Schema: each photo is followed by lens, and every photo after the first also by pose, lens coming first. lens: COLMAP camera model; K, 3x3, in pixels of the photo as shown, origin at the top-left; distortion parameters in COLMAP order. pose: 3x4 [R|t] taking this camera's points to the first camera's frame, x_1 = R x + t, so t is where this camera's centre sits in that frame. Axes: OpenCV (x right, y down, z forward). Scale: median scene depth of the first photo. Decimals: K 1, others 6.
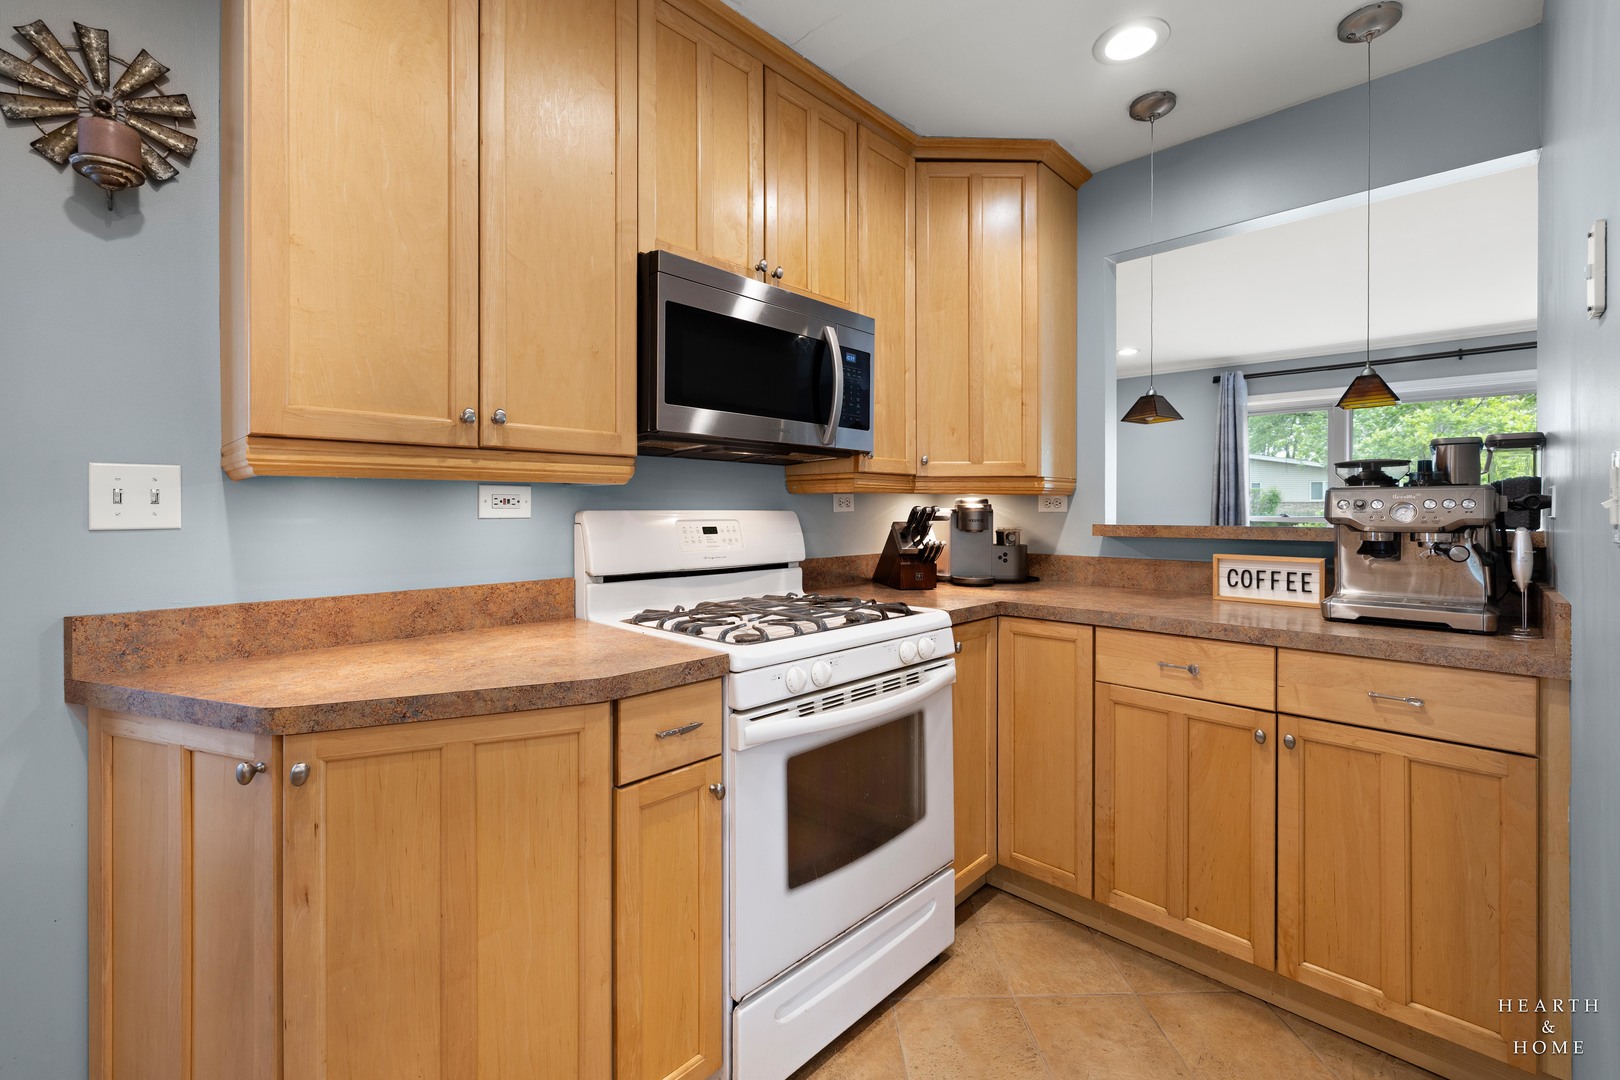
lens RADIAL K [[690.1, 0, 816.0], [0, 690.1, 507.3], [0, 0, 1]] dist [-0.000034, -0.000679]
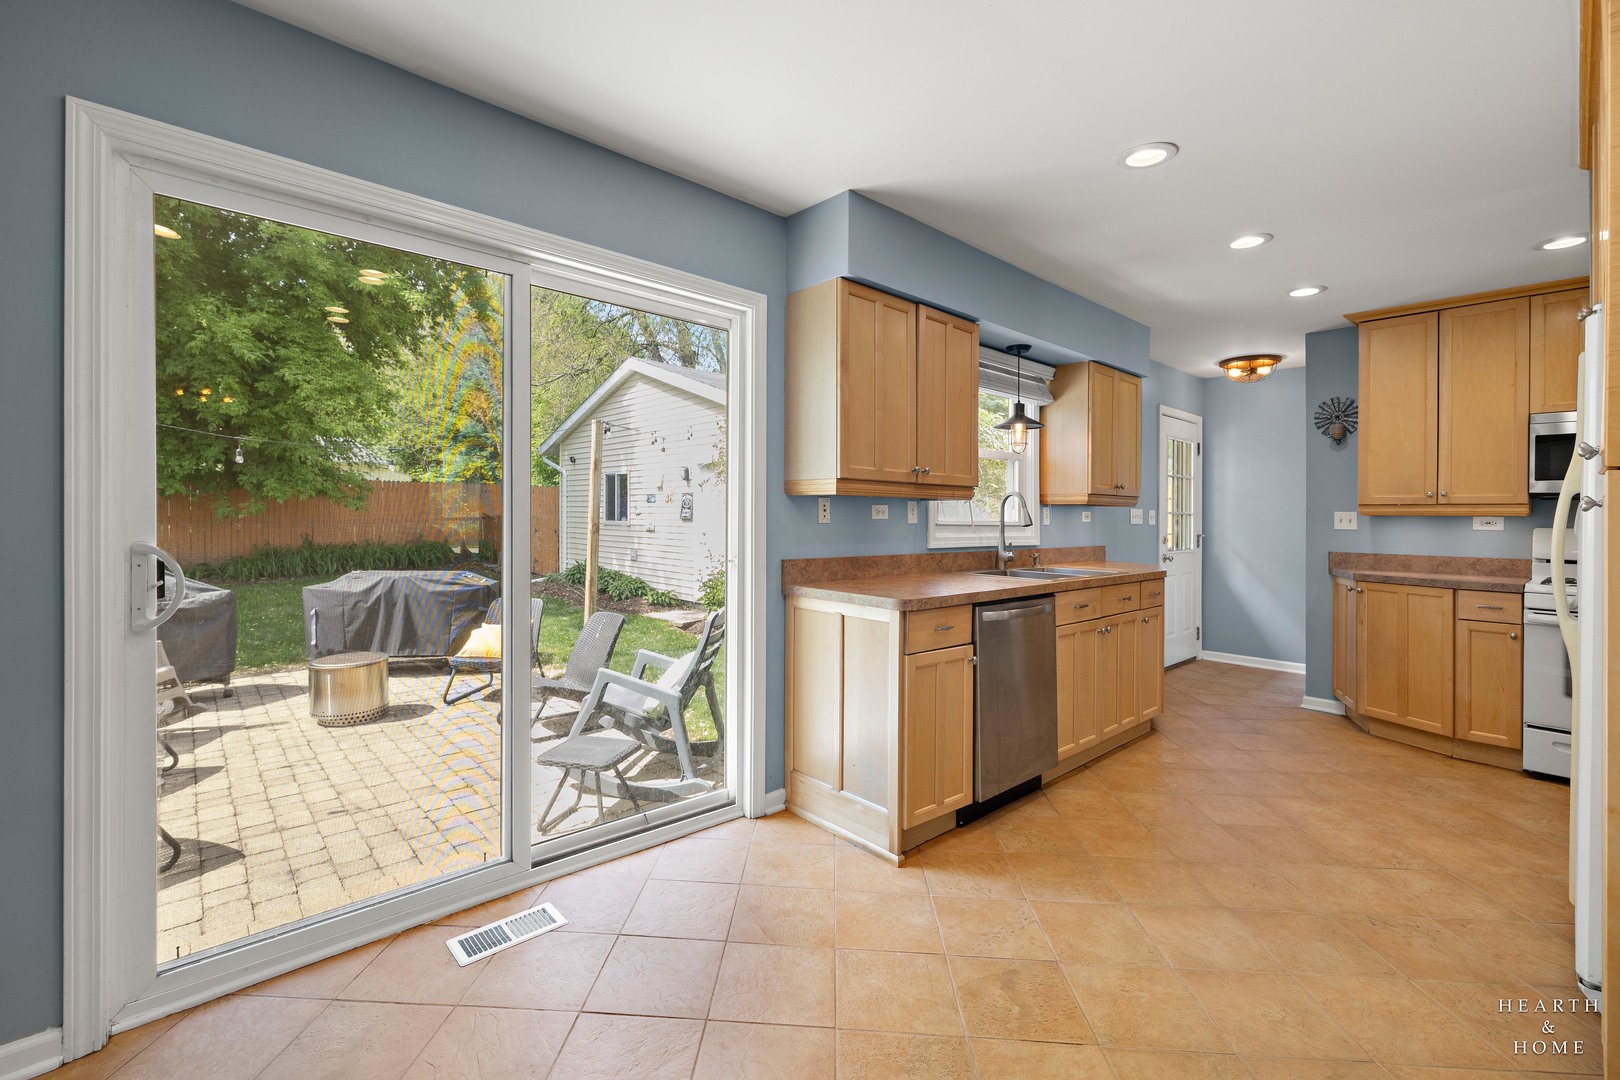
lens RADIAL K [[690.1, 0, 778.9], [0, 690.1, 509.9], [0, 0, 1]] dist [-0.000034, -0.000679]
pose [[-0.105429, -0.009810, -0.994378, 2.222751], [-0.014070, 0.999866, -0.008372, 0.000143], [0.994327, 0.013108, -0.105553, -1.198569]]
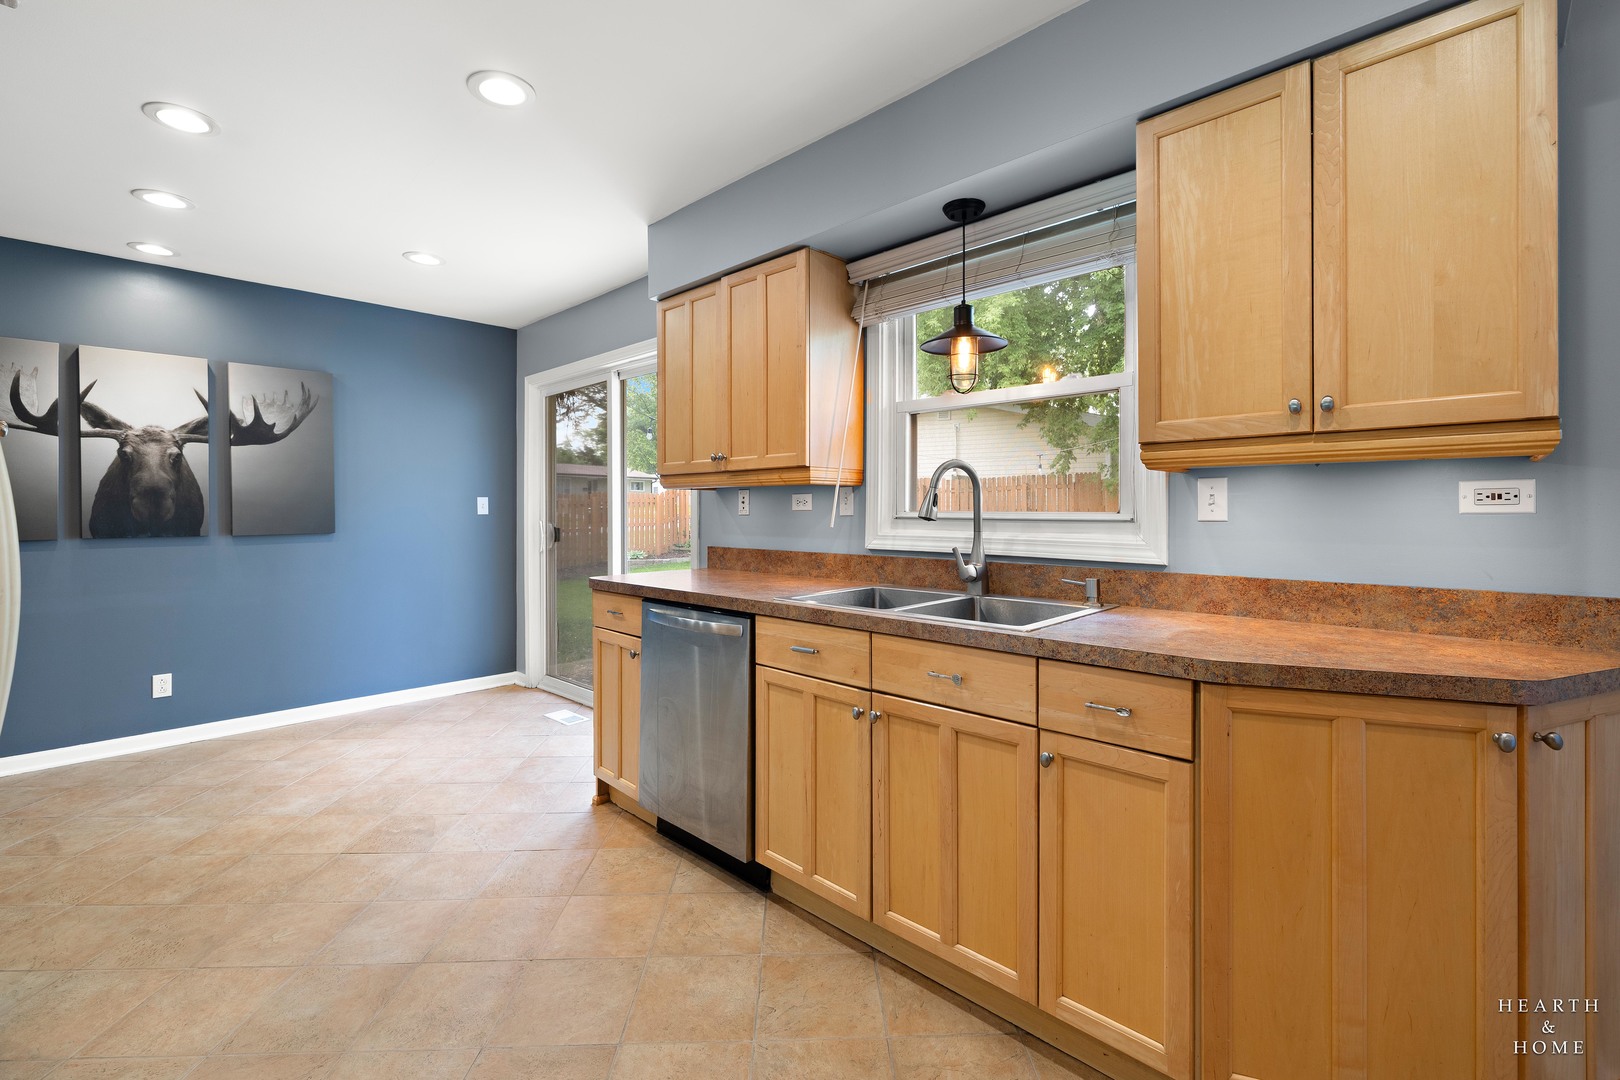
lens RADIAL K [[690.1, 0, 827.0], [0, 690.1, 512.9], [0, 0, 1]] dist [-0.000034, -0.000679]
pose [[-0.999997, 0.002555, 0.000339, 0.064029], [0.002558, 0.999946, 0.010075, -0.004804], [-0.000313, 0.010075, -0.999949, 0.710528]]
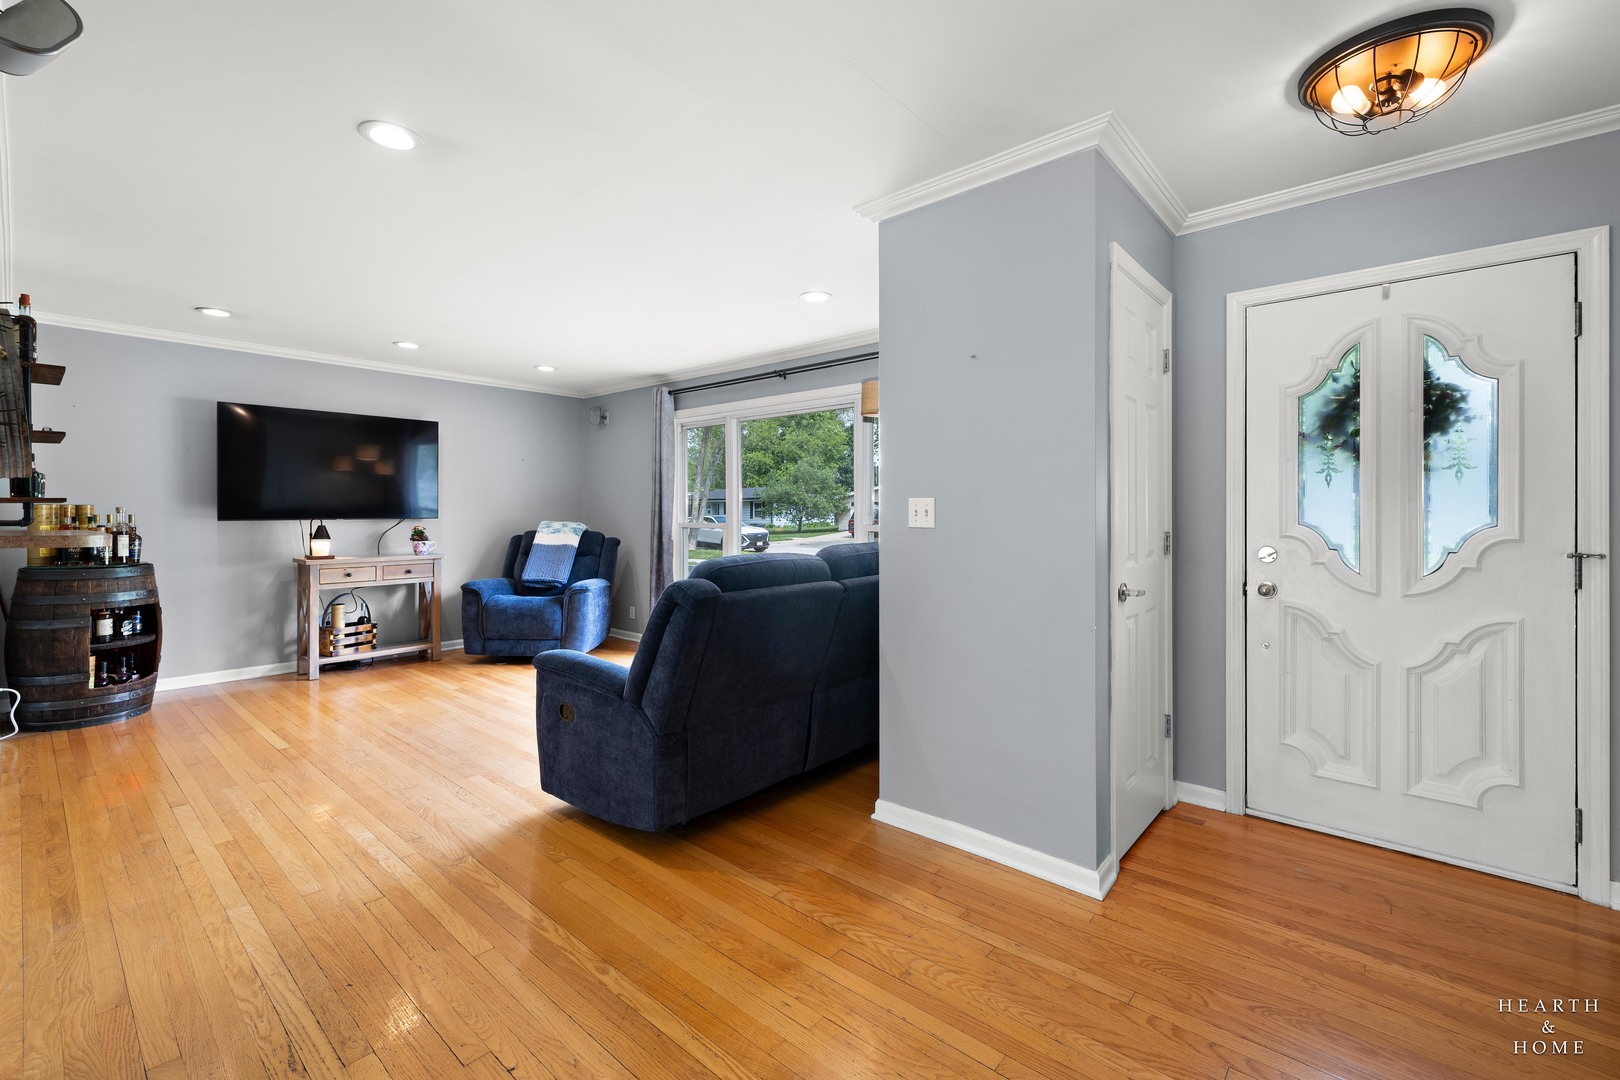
lens RADIAL K [[690.1, 0, 830.2], [0, 690.1, 511.4], [0, 0, 1]] dist [-0.000034, -0.000679]
pose [[0.998945, -0.000525, 0.045911, 2.862039], [0.000708, 0.999992, -0.003962, -0.000980], [-0.045909, 0.003990, 0.998938, -0.292829]]
